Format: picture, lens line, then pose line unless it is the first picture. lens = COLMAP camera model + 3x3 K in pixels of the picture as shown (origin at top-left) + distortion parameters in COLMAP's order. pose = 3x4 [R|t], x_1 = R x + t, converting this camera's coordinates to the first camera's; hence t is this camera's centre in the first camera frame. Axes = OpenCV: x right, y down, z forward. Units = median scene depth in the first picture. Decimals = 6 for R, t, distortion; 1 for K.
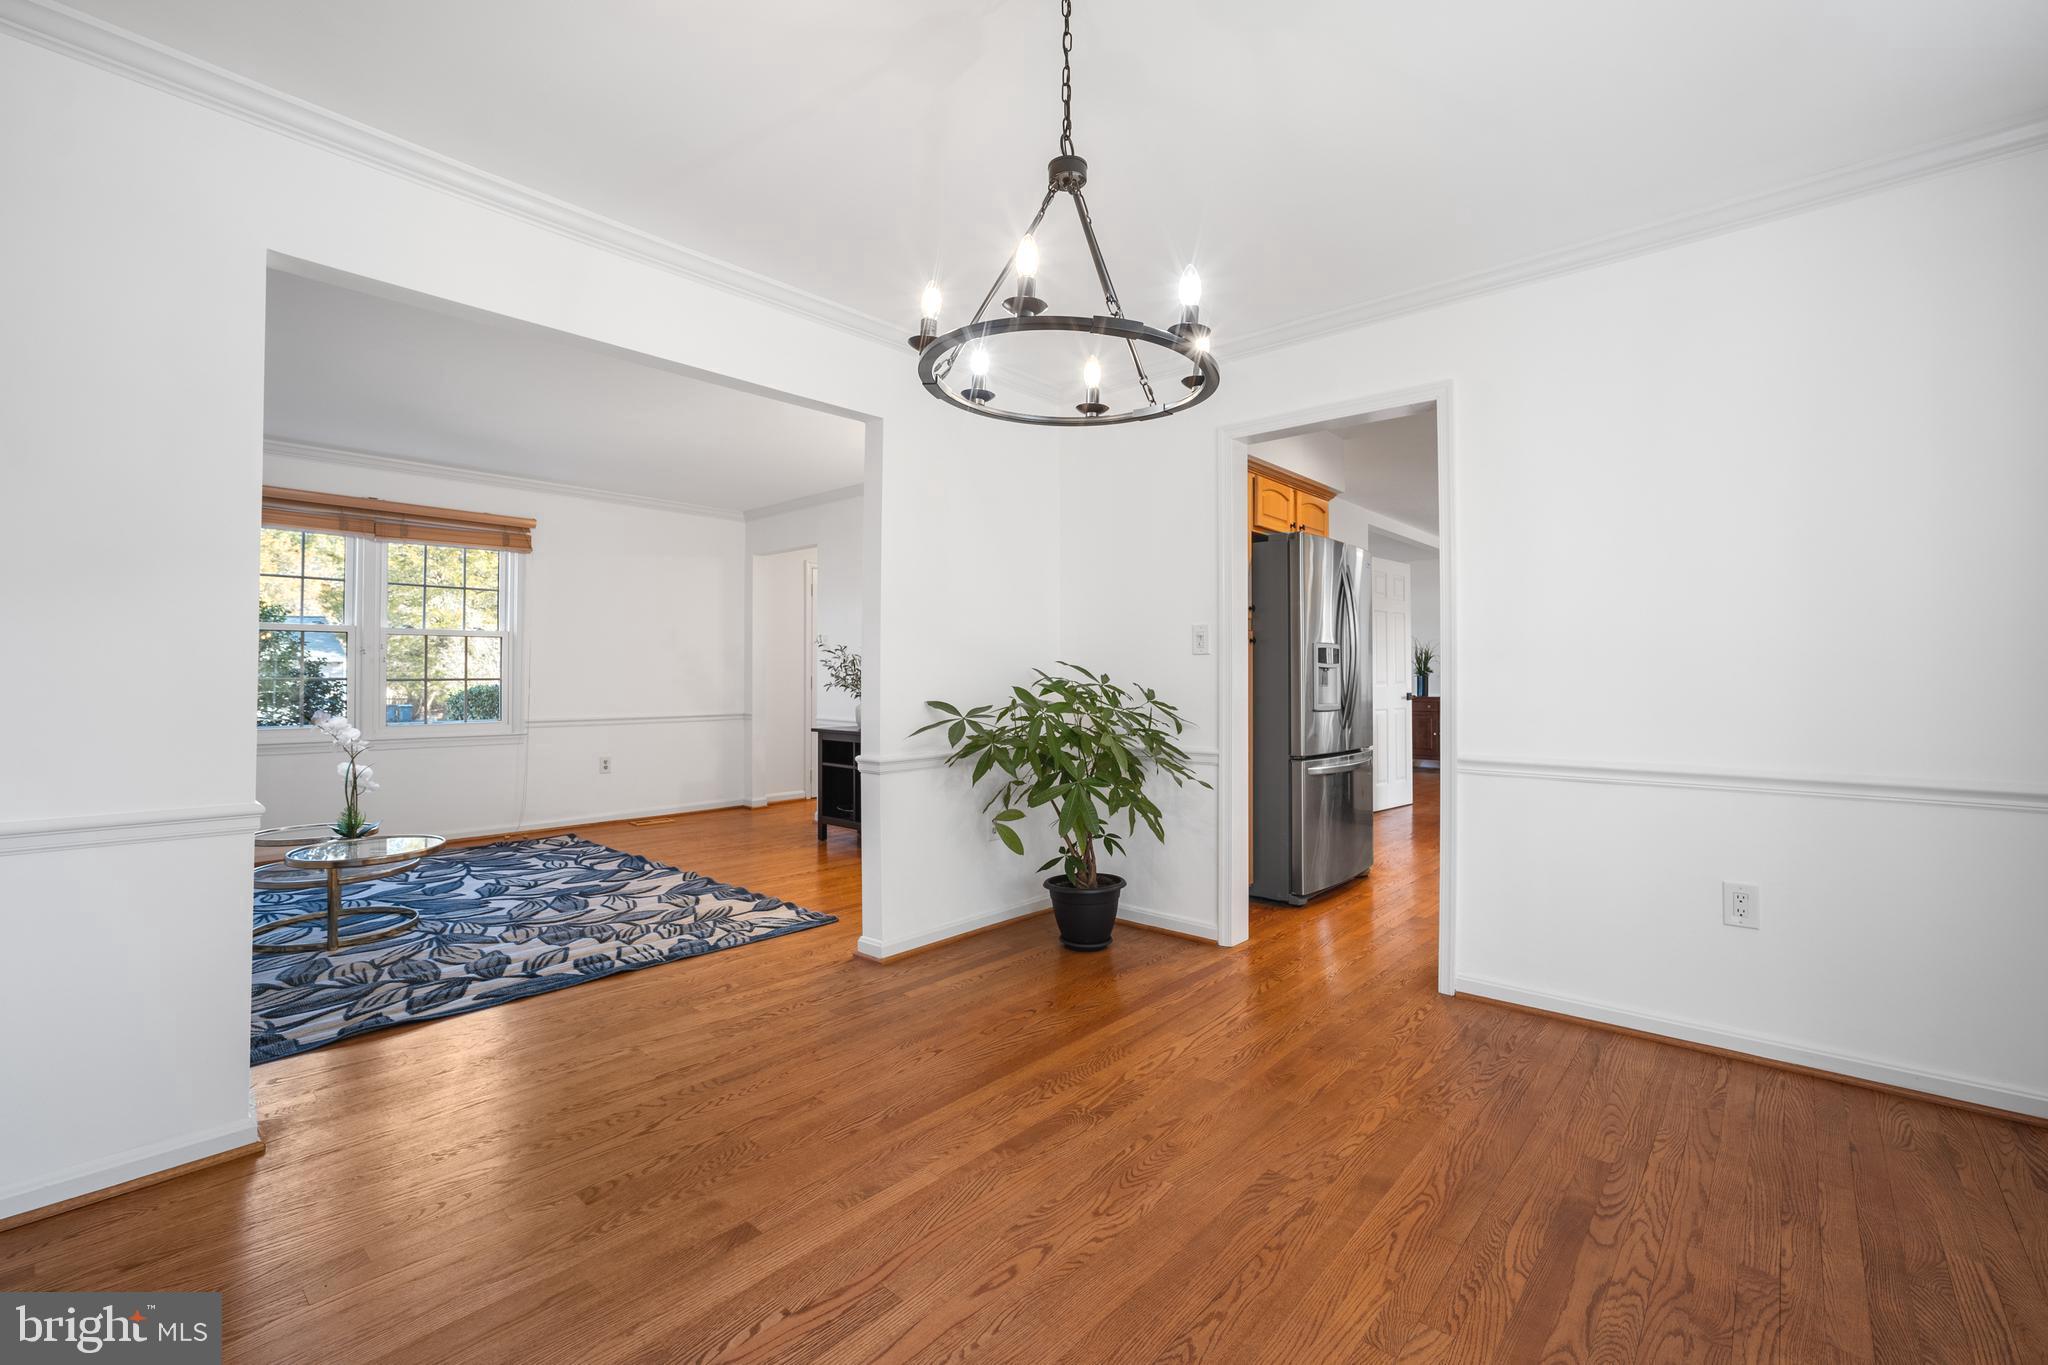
lens RADIAL K [[869.5, 0, 1026.6], [0, 869.5, 678.6], [0, 0, 1]] dist [-0.034262, 0.015087]
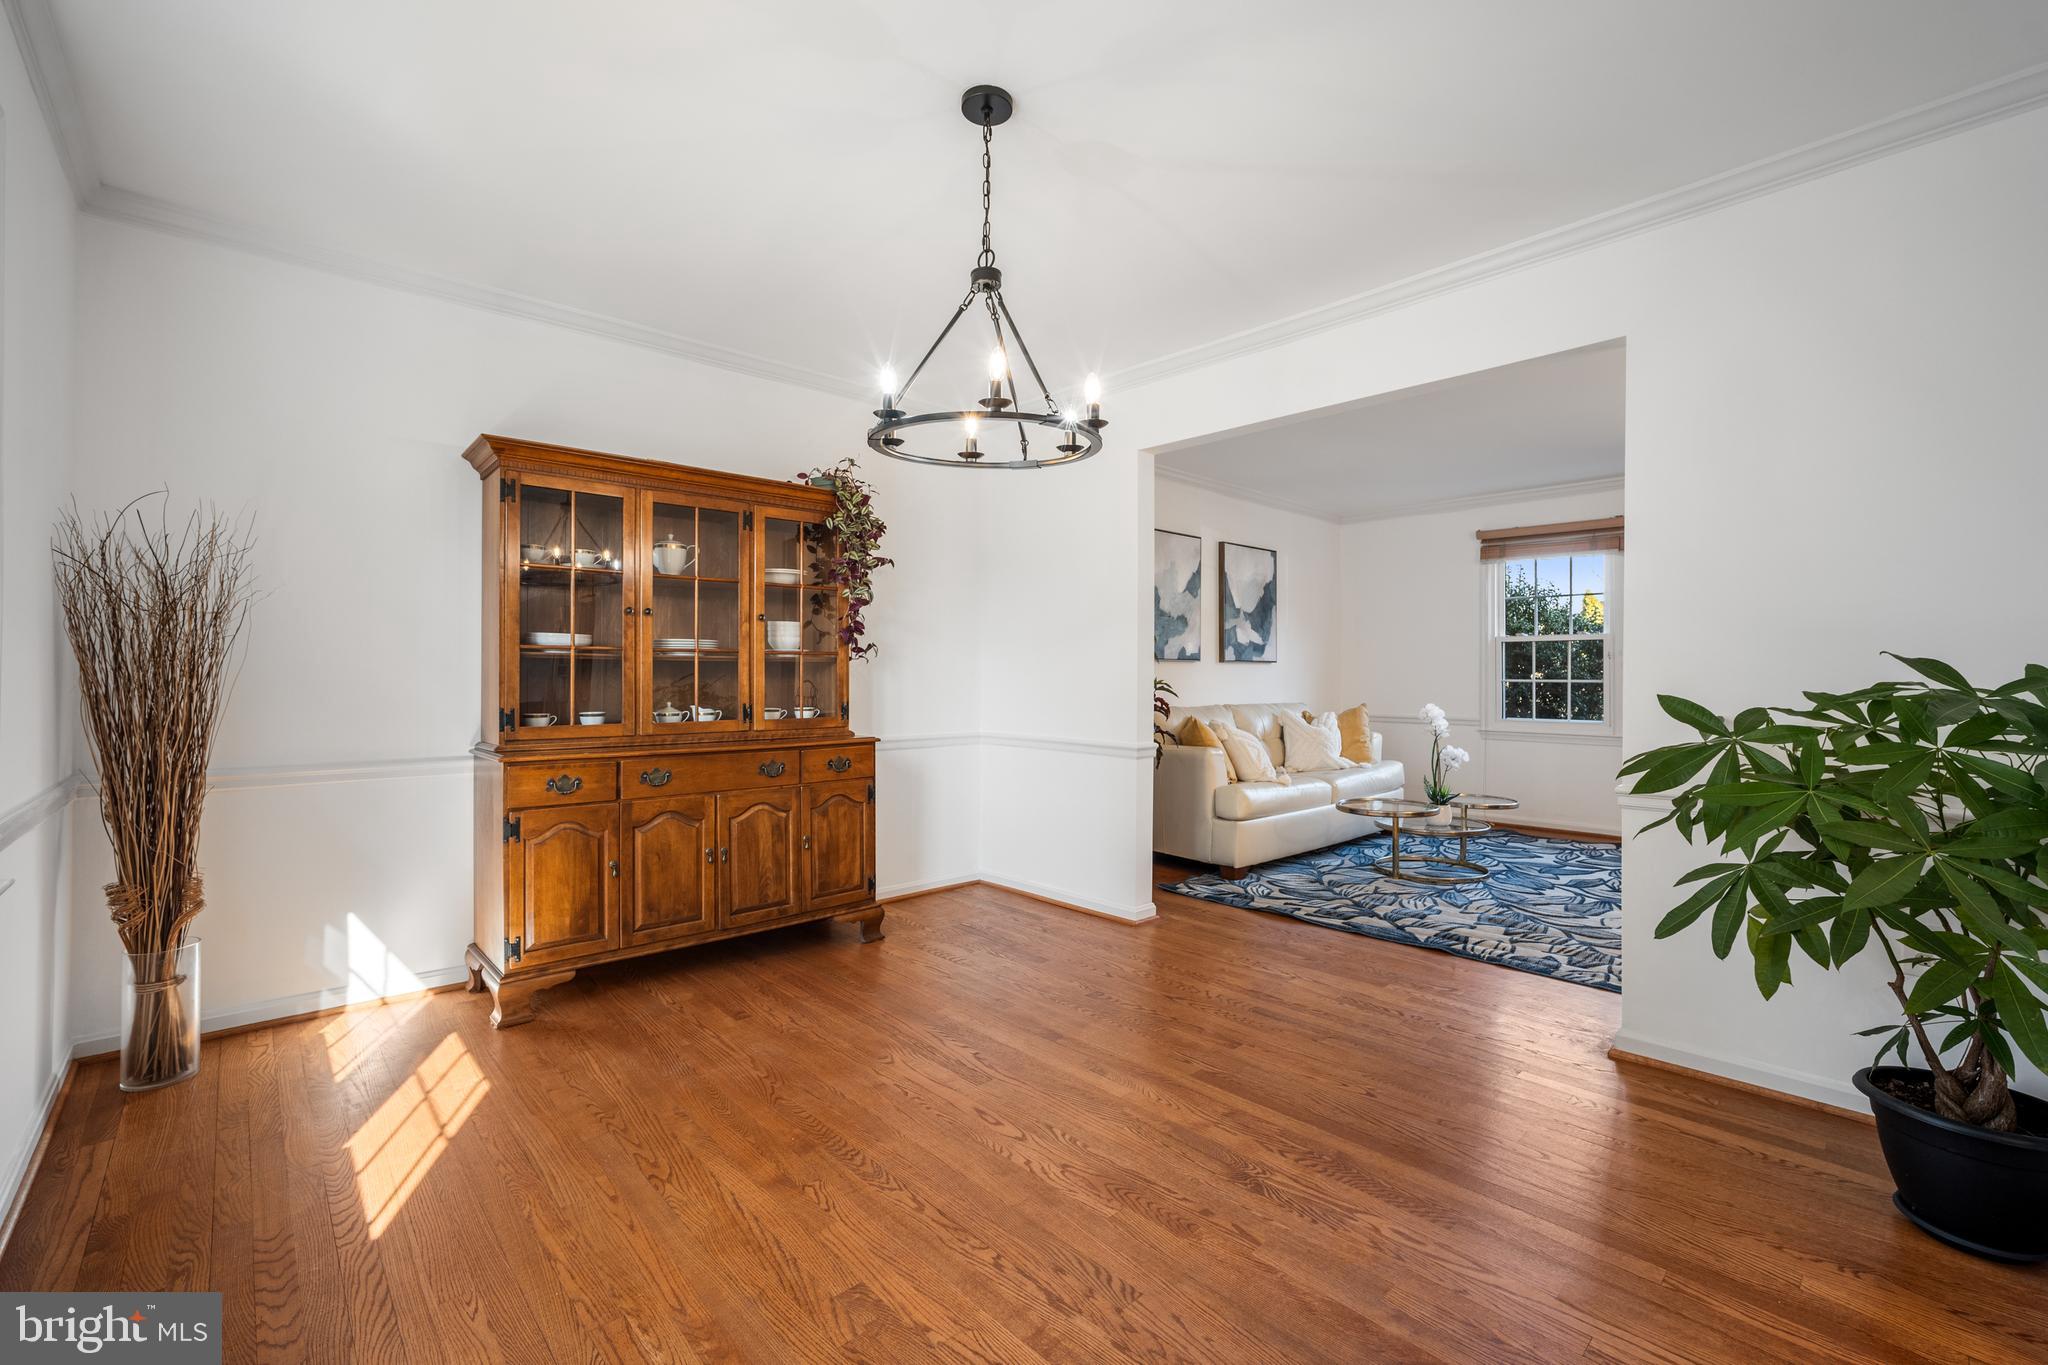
lens RADIAL K [[869.5, 0, 1026.6], [0, 869.5, 678.6], [0, 0, 1]] dist [-0.034262, 0.015087]
pose [[-0.086856, 0.000759, -0.996221, 0.917284], [-0.004571, 0.999989, 0.001160, 0.002570], [0.996210, 0.004655, -0.086851, 0.815890]]
